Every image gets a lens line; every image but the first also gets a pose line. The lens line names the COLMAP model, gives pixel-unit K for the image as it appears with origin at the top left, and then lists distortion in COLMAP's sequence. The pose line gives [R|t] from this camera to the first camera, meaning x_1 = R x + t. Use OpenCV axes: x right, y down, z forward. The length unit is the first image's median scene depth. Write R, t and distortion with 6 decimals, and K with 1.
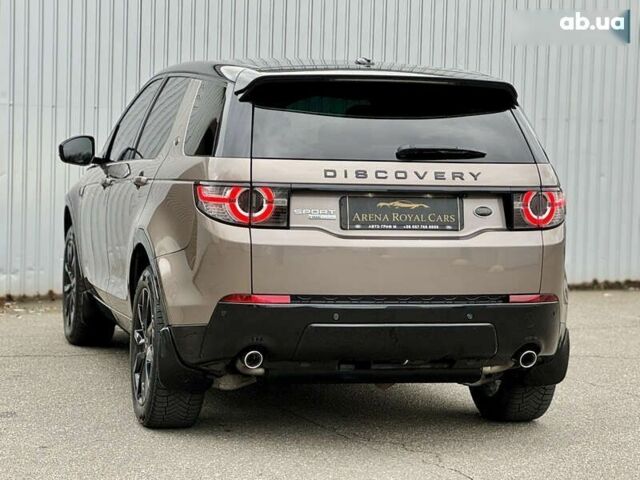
lens RADIAL K [[1922.6, 0, 320.0], [0, 1922.6, 240.0], [0, 0, 1]] dist [-0.519736, 17.391092]
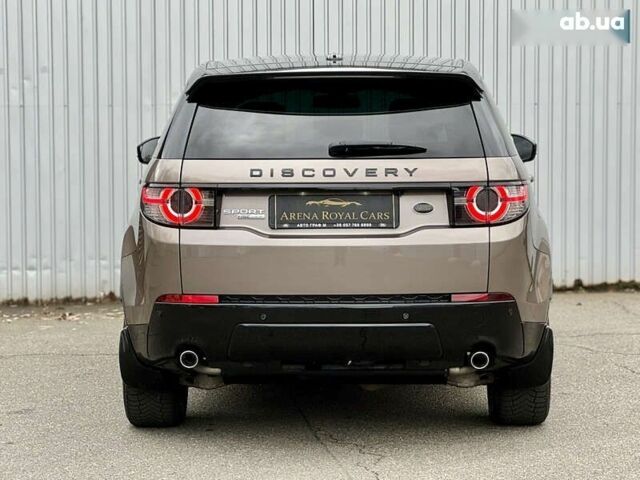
lens RADIAL K [[1922.6, 0, 320.0], [0, 1922.6, 240.0], [0, 0, 1]] dist [-0.519736, 17.391092]
pose [[0.961743, -0.011993, -0.273689, 0.305317], [0.012079, 0.999926, -0.001371, 0.001961], [0.273685, -0.001988, 0.961817, 0.051423]]
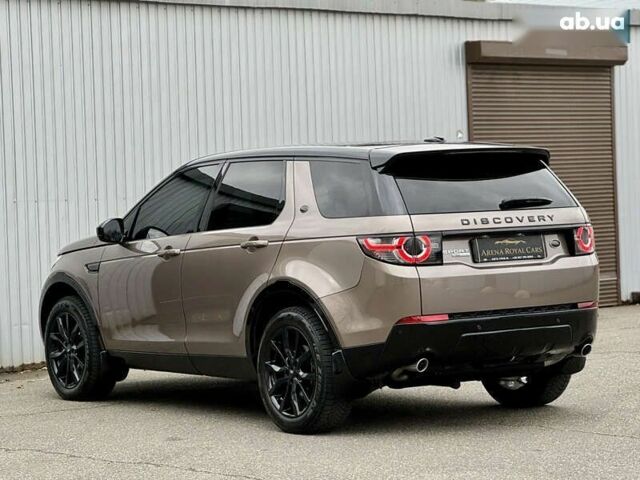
lens RADIAL K [[1922.6, 0, 320.0], [0, 1922.6, 240.0], [0, 0, 1]] dist [-0.519736, 17.391092]
pose [[0.938444, -0.070274, 0.338207, -0.540927], [0.088211, 0.995379, -0.037940, 0.019874], [-0.333977, 0.065439, 0.940307, -0.229816]]
